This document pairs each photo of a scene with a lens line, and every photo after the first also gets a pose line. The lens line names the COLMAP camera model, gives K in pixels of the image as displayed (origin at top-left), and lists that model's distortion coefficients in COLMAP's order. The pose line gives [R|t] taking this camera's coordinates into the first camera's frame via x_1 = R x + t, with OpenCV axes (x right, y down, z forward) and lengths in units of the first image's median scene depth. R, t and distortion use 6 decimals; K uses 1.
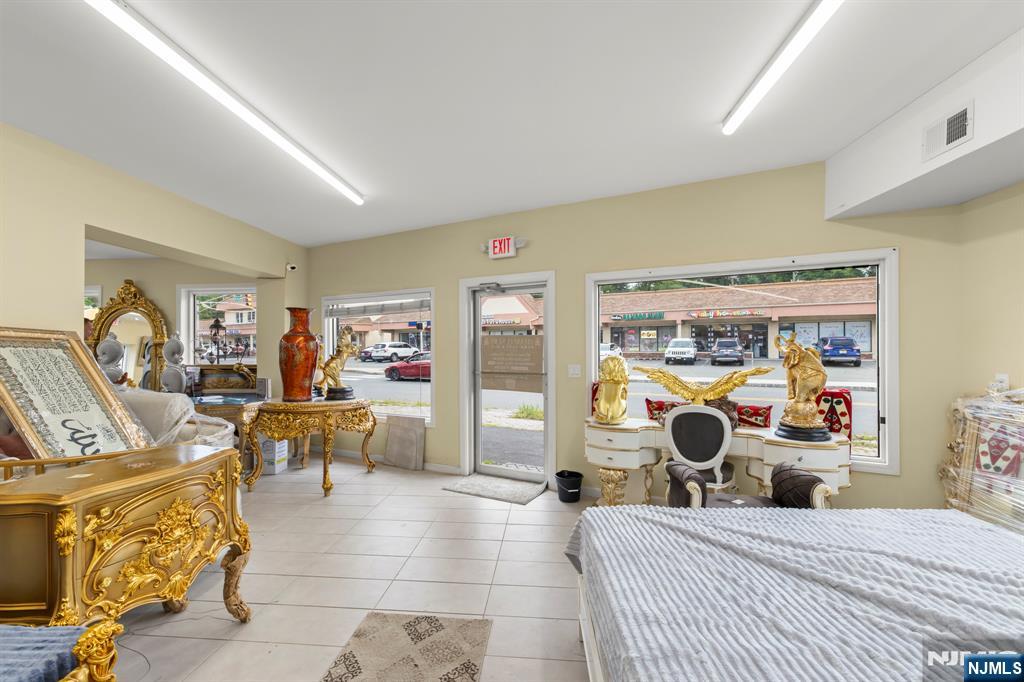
lens RADIAL K [[416.5, 0, 512.0], [0, 416.5, 341.0], [0, 0, 1]] dist [0.000437, -0.000008]
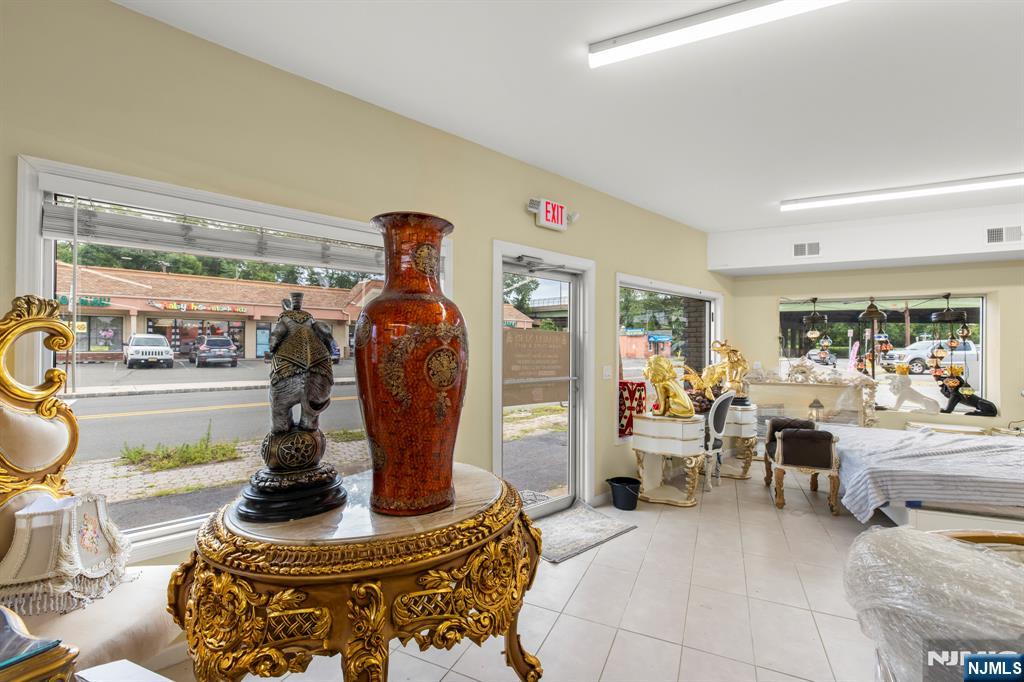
lens RADIAL K [[436.4, 0, 508.8], [0, 436.4, 347.3], [0, 0, 1]] dist [-0.036818, -0.000151]
pose [[0.367324, 0.005189, 0.930079, -0.102623], [-0.020470, 0.999787, 0.002507, 0.002151], [-0.929868, -0.019960, 0.367352, 0.101199]]
